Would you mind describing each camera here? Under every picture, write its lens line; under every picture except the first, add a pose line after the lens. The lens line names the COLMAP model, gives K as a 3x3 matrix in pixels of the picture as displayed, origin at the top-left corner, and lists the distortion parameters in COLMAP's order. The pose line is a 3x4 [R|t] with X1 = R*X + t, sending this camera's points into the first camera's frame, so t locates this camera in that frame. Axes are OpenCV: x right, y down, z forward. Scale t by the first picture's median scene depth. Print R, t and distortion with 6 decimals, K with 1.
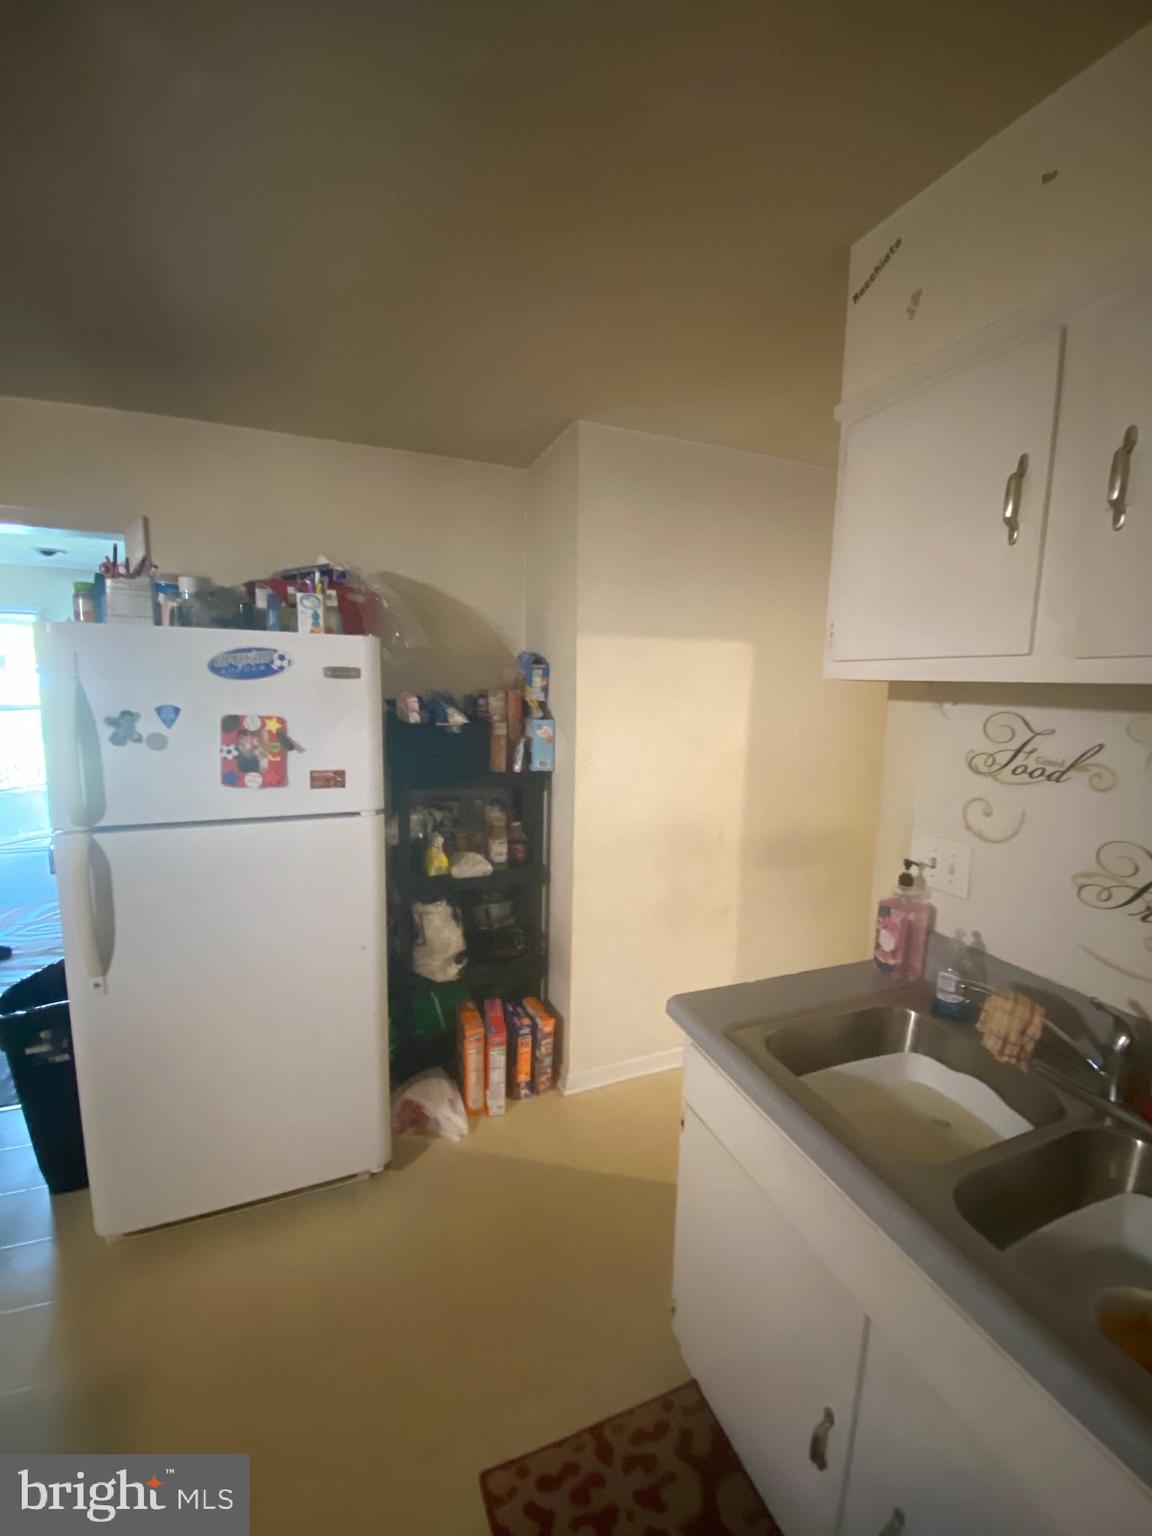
lens RADIAL K [[628.5, 0, 576.0], [0, 628.5, 768.0], [0, 0, 1]] dist [0.019592, -0.020897]
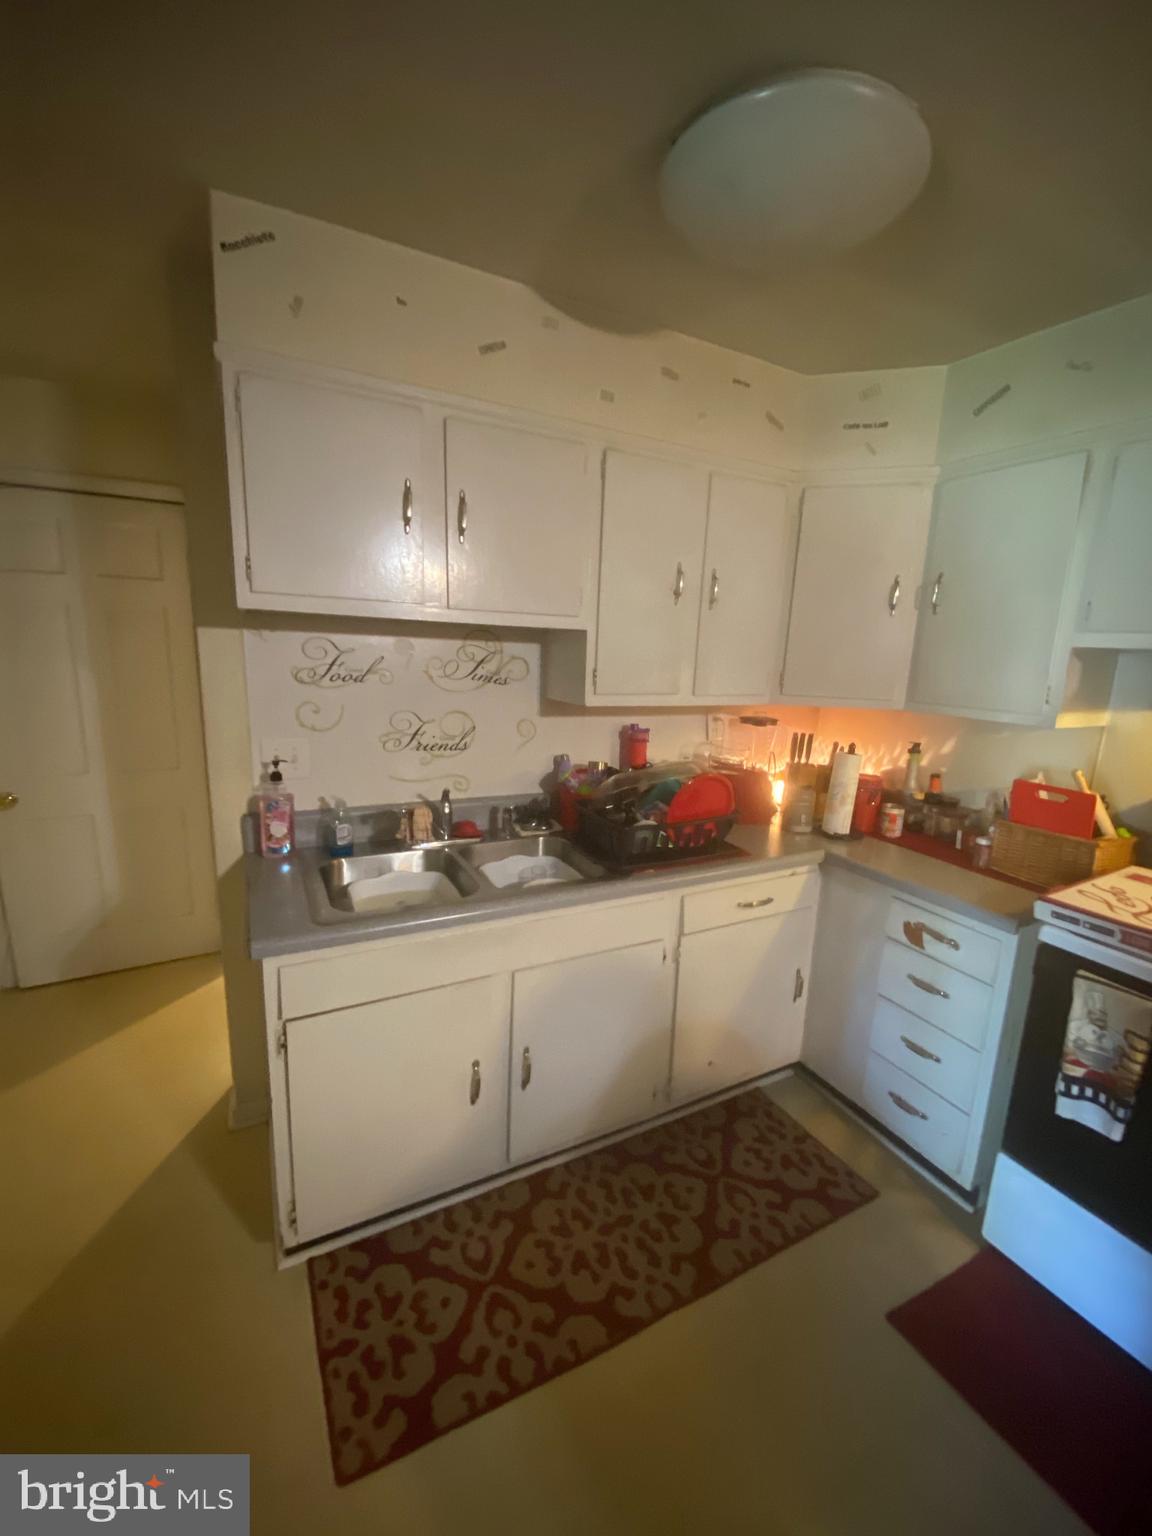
lens RADIAL K [[624.9, 0, 576.0], [0, 624.9, 768.0], [0, 0, 1]] dist [0.021086, -0.021635]
pose [[-0.092134, -0.209816, 0.973390, -0.820714], [0.098138, 0.970875, 0.218563, -0.056269], [-0.990899, 0.115664, -0.068860, 0.572652]]
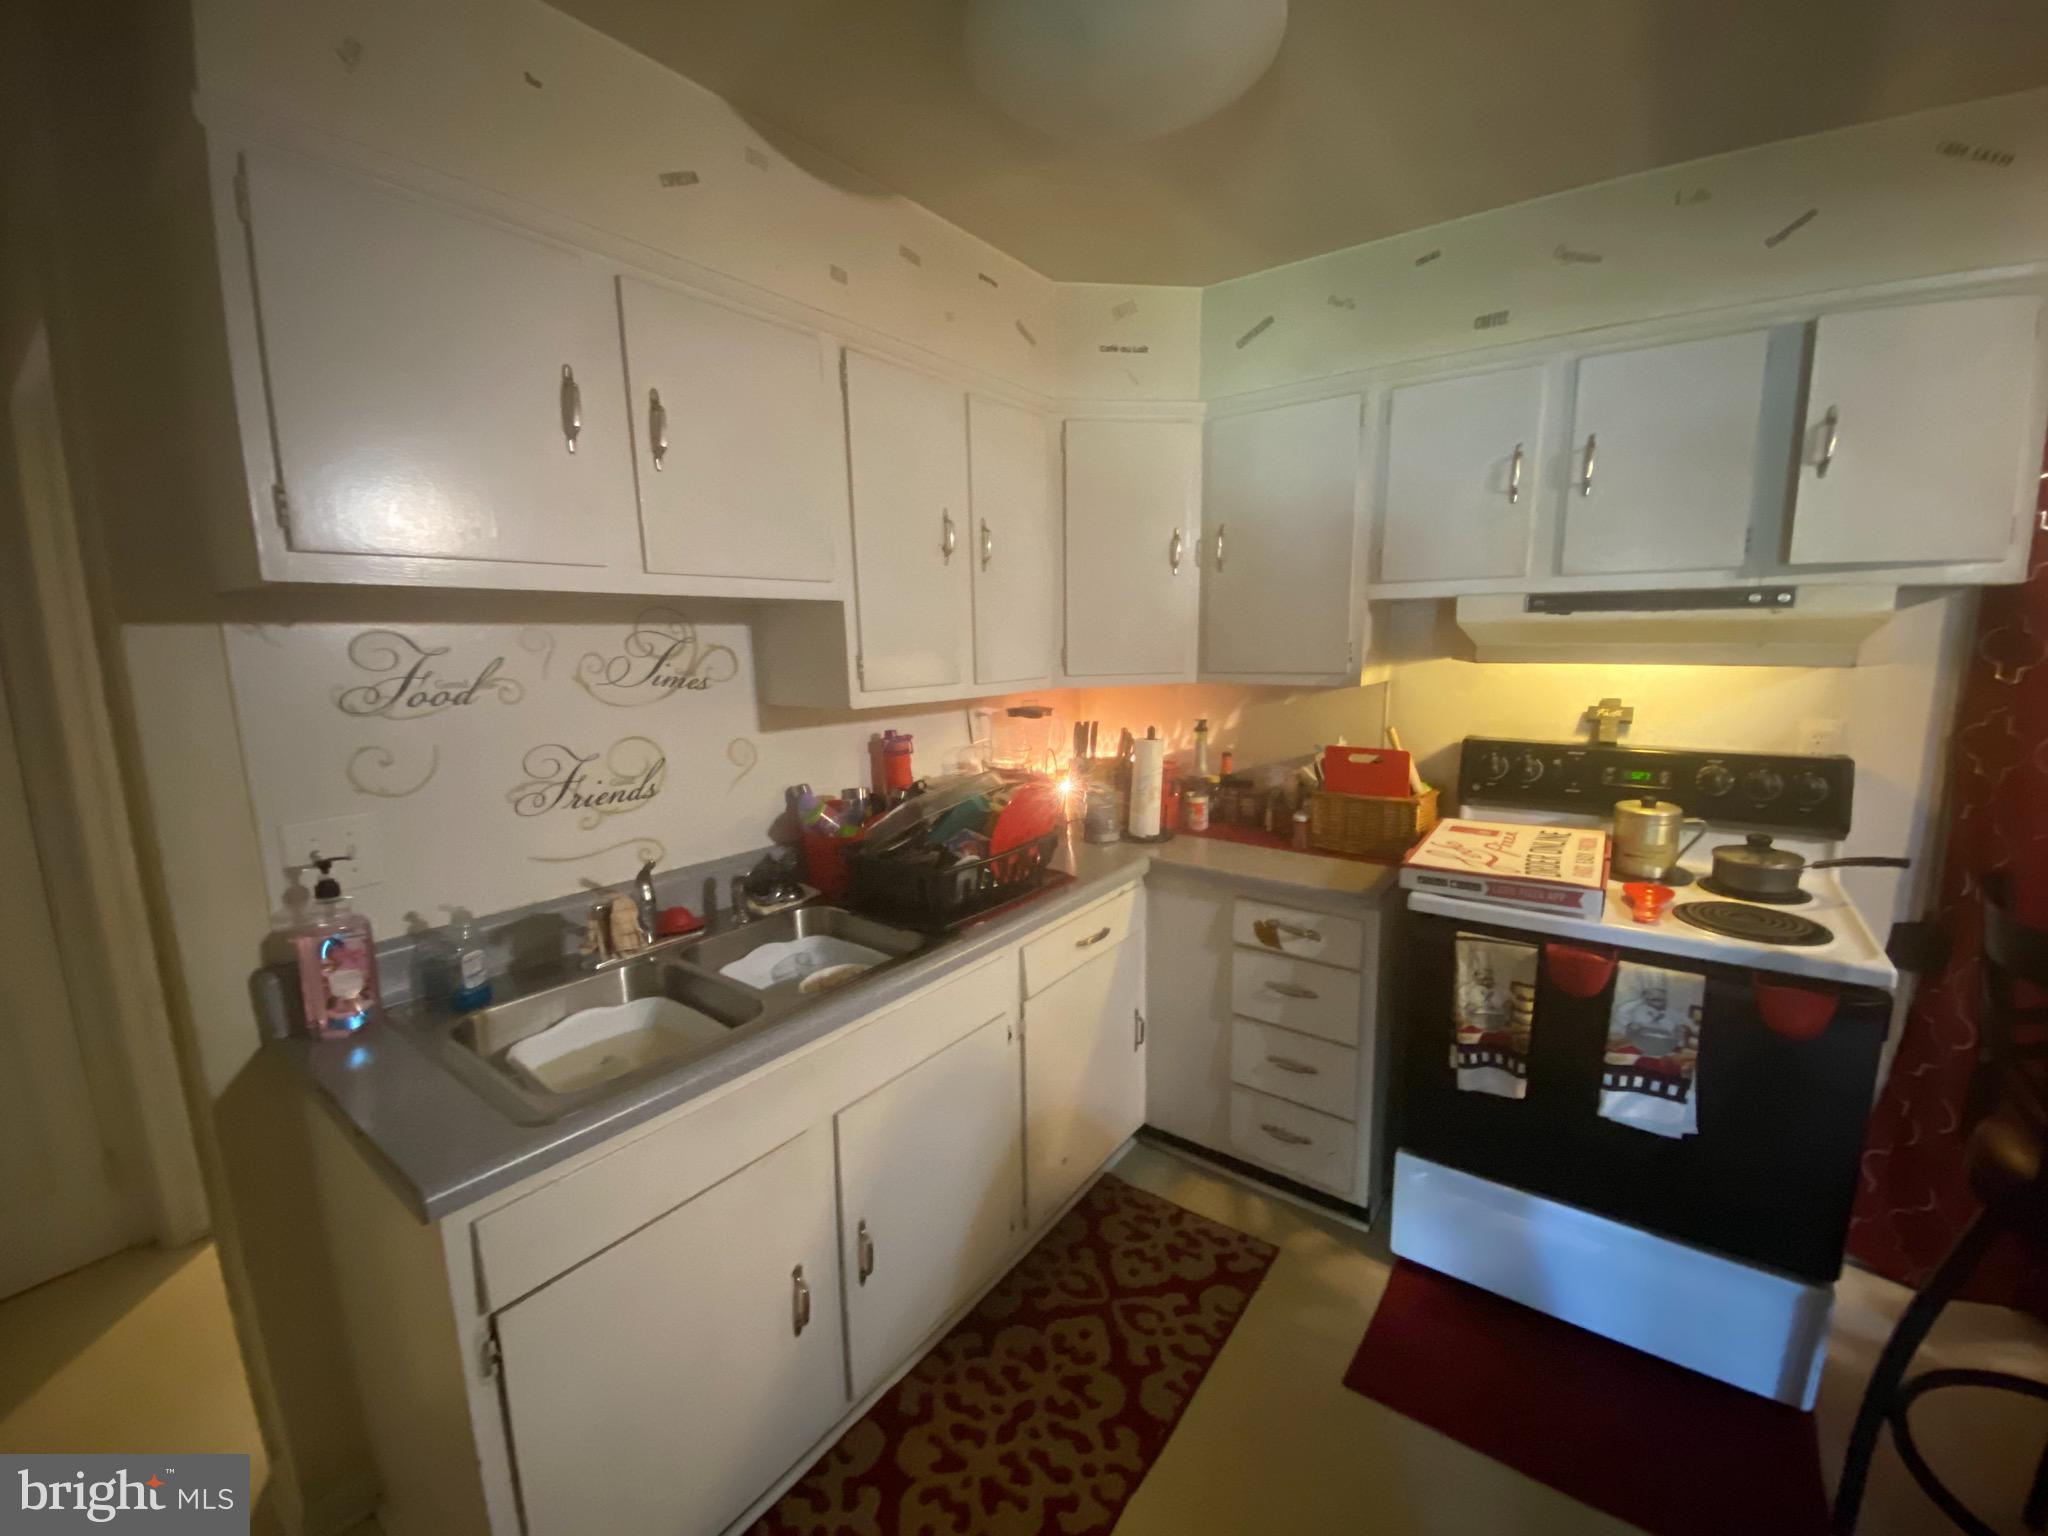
lens RADIAL K [[838.0, 0, 1018.1], [0, 838.0, 766.1], [0, 0, 1]] dist [0.019592, -0.020897]
pose [[-0.518321, -0.141961, 0.843321, -0.676190], [0.125302, 0.962876, 0.239099, -0.080054], [-0.845957, 0.229600, -0.481291, 0.888878]]
